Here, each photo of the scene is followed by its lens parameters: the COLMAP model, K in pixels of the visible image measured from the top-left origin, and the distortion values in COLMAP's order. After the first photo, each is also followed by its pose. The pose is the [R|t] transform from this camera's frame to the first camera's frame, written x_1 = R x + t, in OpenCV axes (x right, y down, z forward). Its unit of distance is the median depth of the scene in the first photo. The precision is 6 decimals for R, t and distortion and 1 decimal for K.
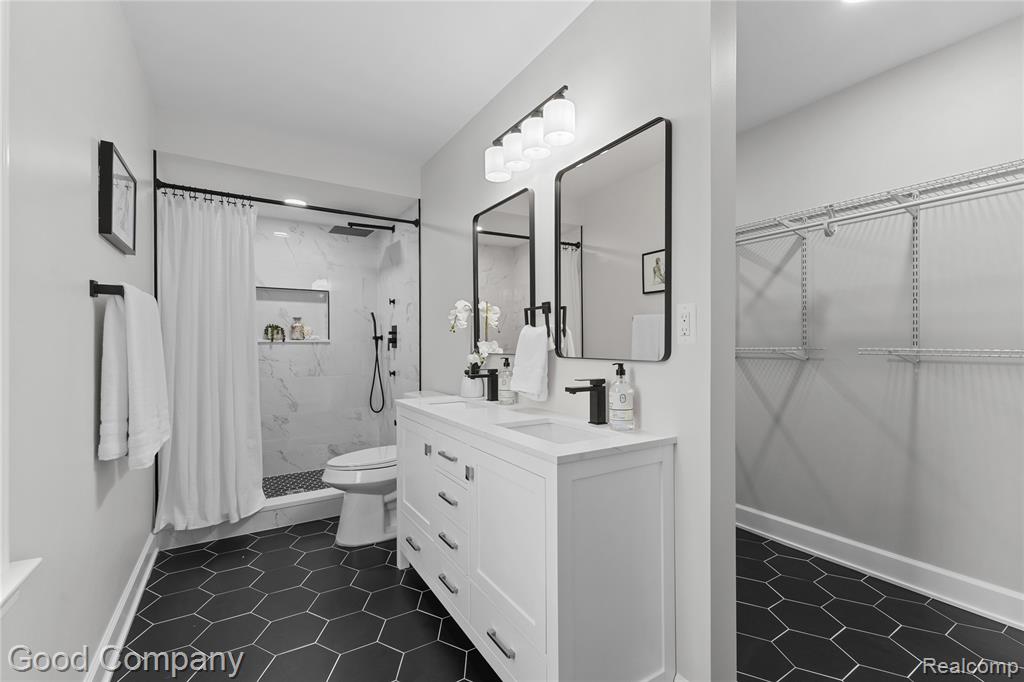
lens RADIAL K [[435.1, 0, 512.4], [0, 435.1, 346.2], [0, 0, 1]] dist [0.001887, 0.000242]
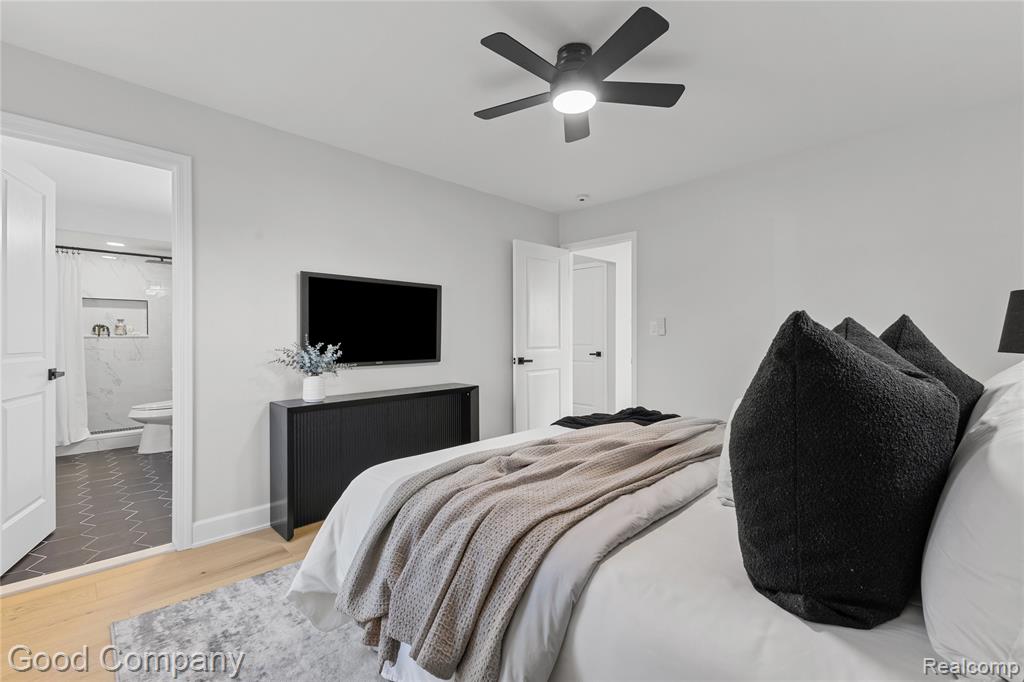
lens RADIAL K [[440.5, 0, 512.0], [0, 440.5, 341.0], [0, 0, 1]] dist [0.002954, -0.000001]
pose [[0.976612, -0.000529, 0.215008, 0.806335], [0.000579, 1.000000, -0.000169, 0.010070], [-0.215008, 0.000290, 0.976612, -1.238353]]
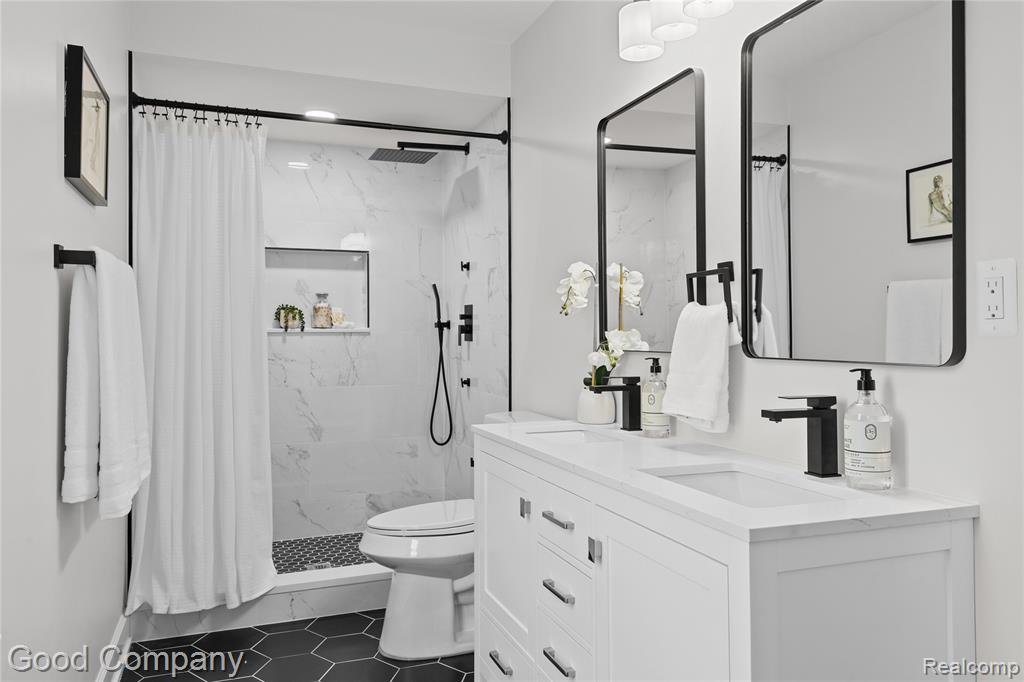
lens RADIAL K [[734.0, 0, 515.2], [0, 734.0, 329.0], [0, 0, 1]] dist [0.025909, -0.006607]
pose [[0.980612, -0.002806, -0.195940, -0.004613], [0.000328, 0.999920, -0.012678, -0.000097], [0.195959, 0.012368, 0.980534, -0.012816]]
